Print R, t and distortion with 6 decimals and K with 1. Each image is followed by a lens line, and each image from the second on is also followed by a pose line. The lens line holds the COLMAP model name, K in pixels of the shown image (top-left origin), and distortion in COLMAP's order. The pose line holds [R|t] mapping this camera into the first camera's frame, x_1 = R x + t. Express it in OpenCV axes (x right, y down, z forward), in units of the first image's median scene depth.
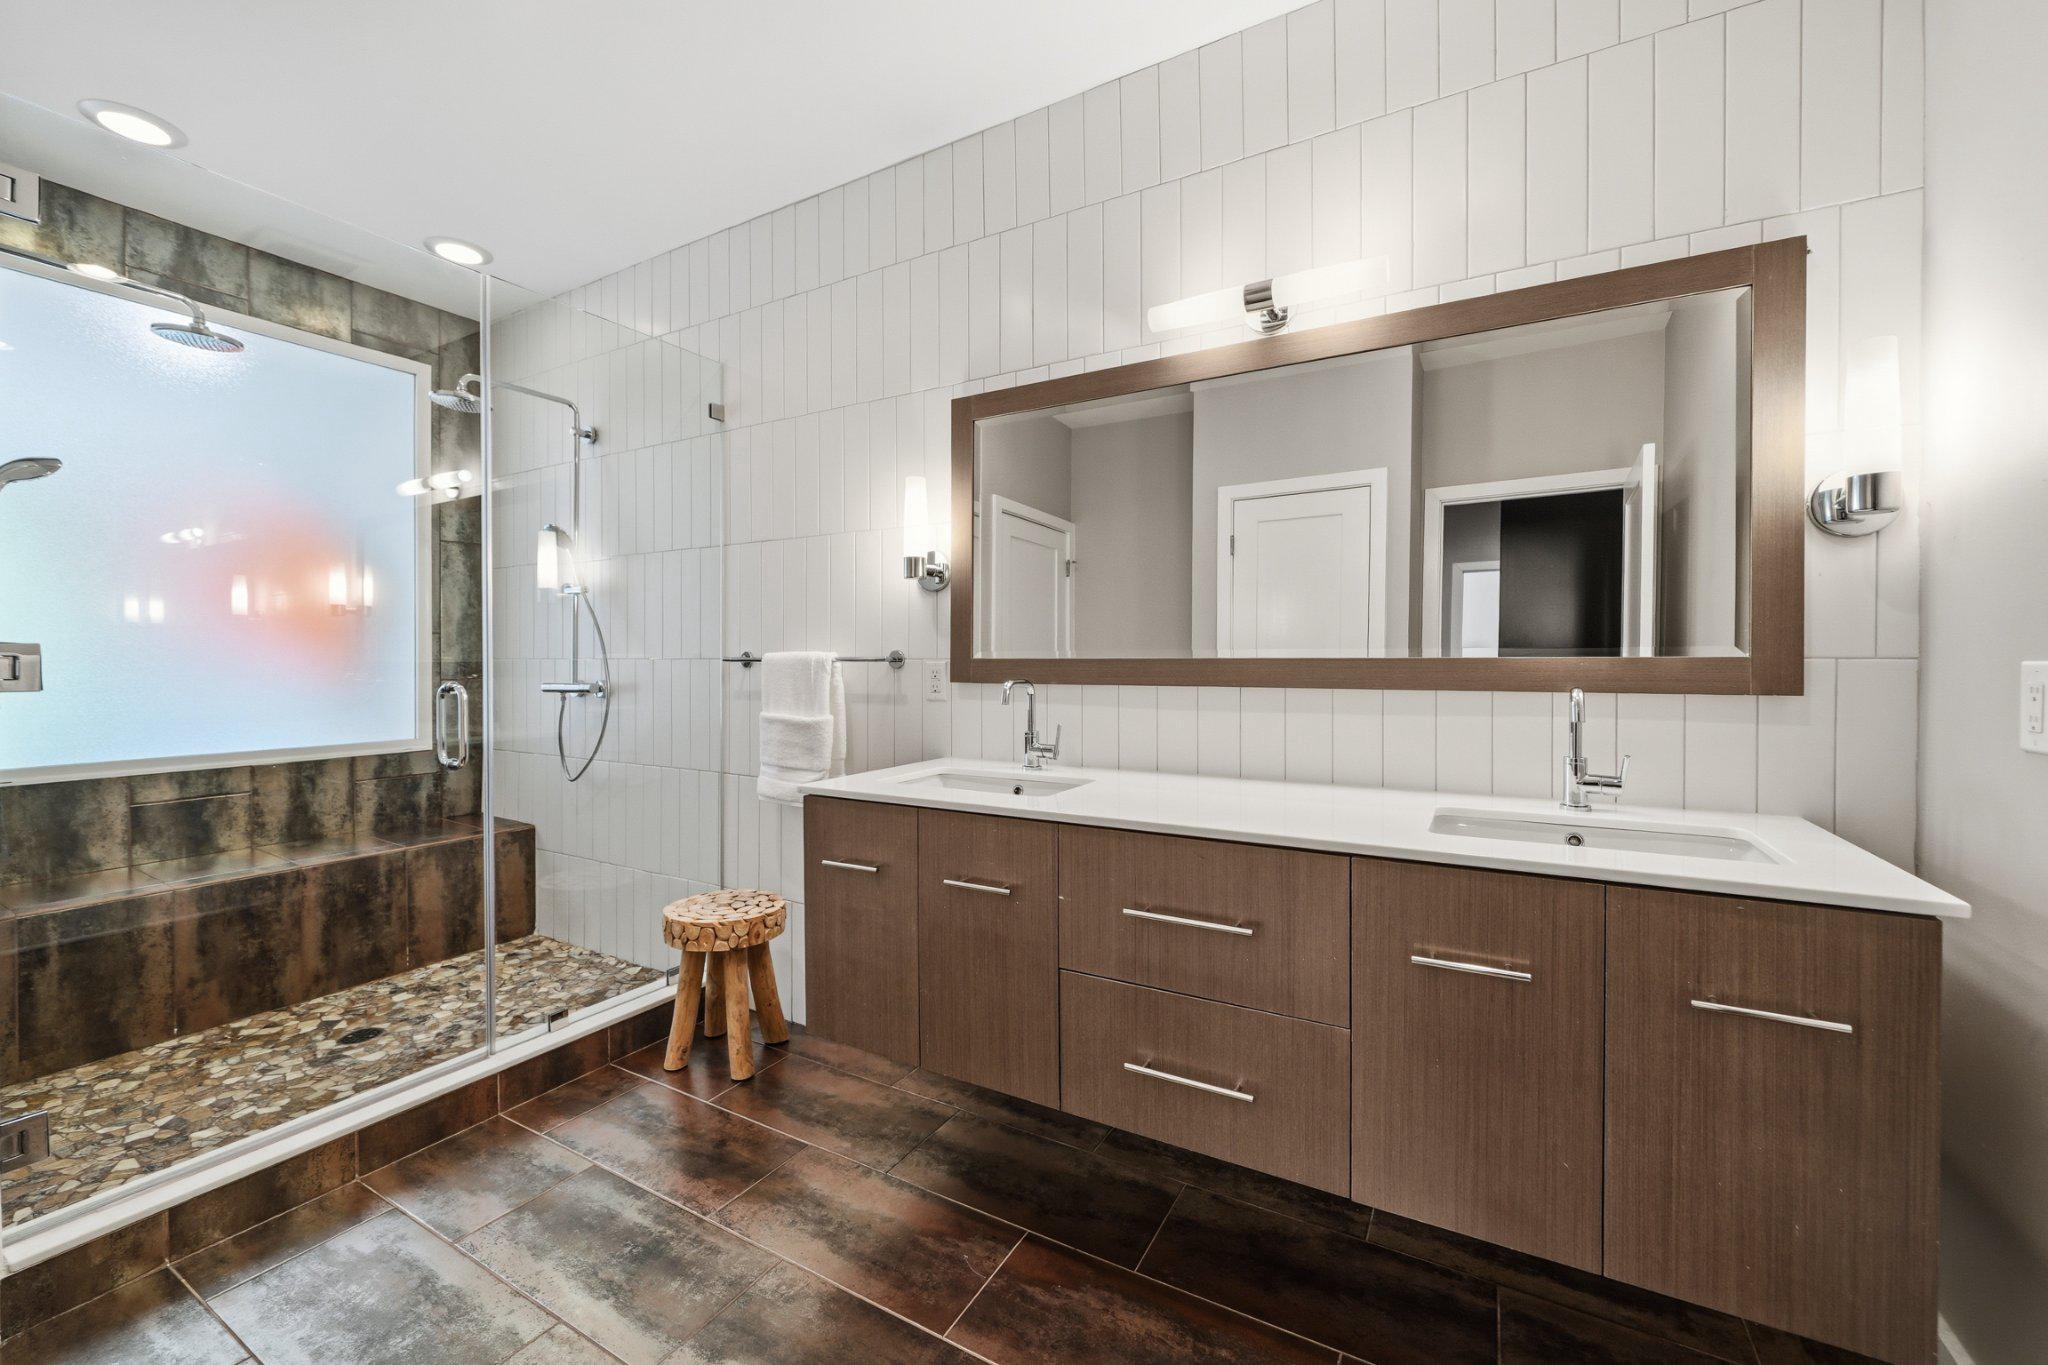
lens RADIAL K [[796.1, 0, 1029.7], [0, 796.1, 675.3], [0, 0, 1]] dist [-0.000858, -0.000420]
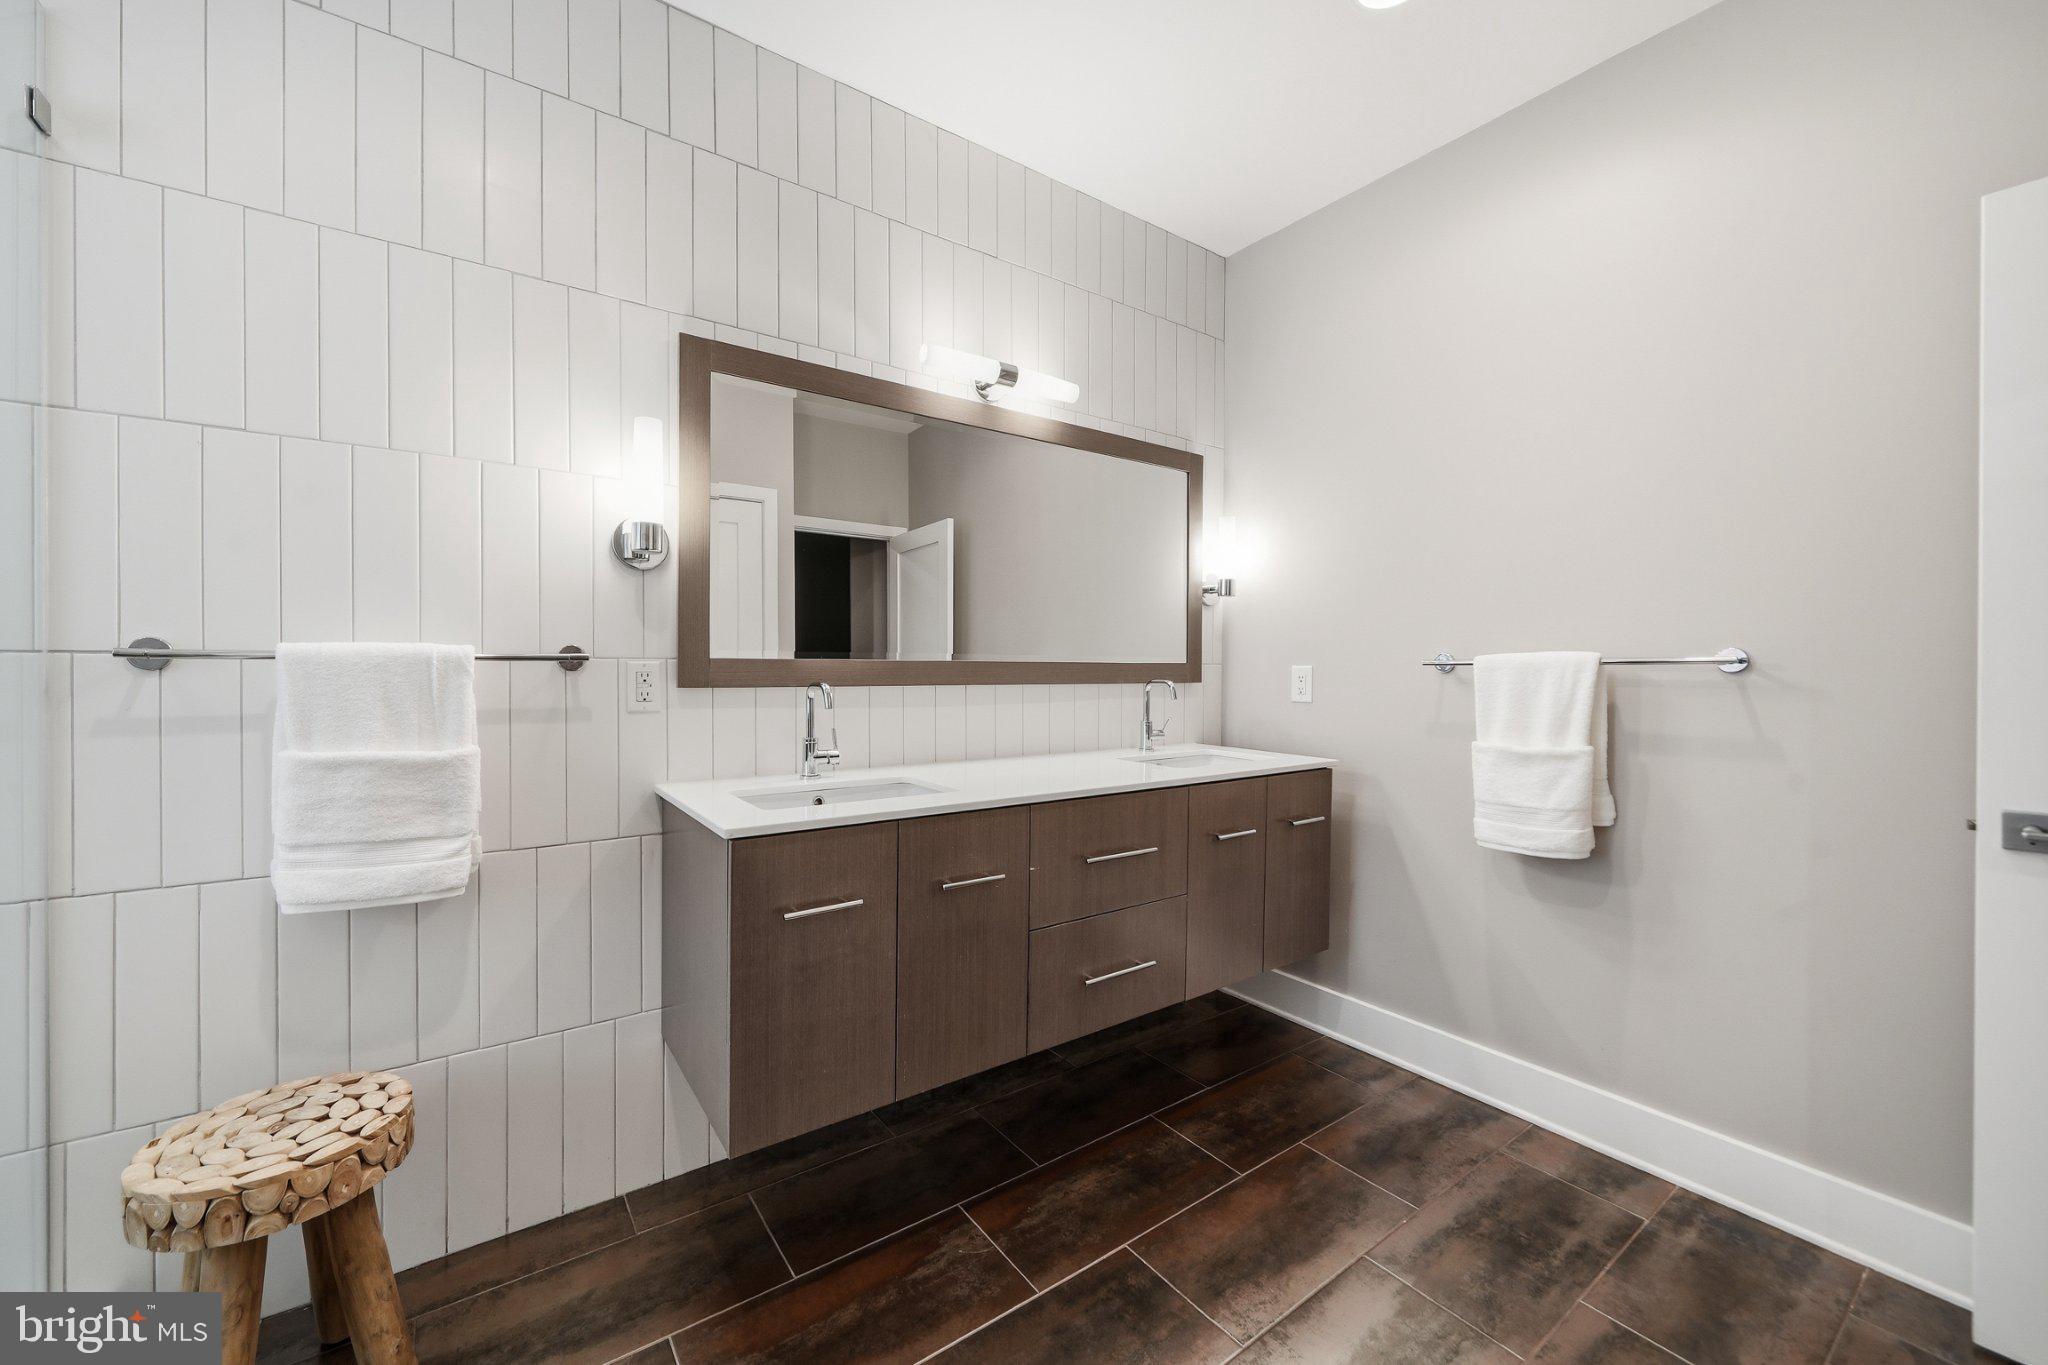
lens RADIAL K [[796.1, 0, 1026.7], [0, 796.1, 673.0], [0, 0, 1]] dist [-0.000858, -0.000420]
pose [[0.420739, -0.007892, 0.907147, -0.727577], [0.007507, 0.999958, 0.005217, -0.007925], [-0.907151, 0.004615, 0.420781, 0.375542]]
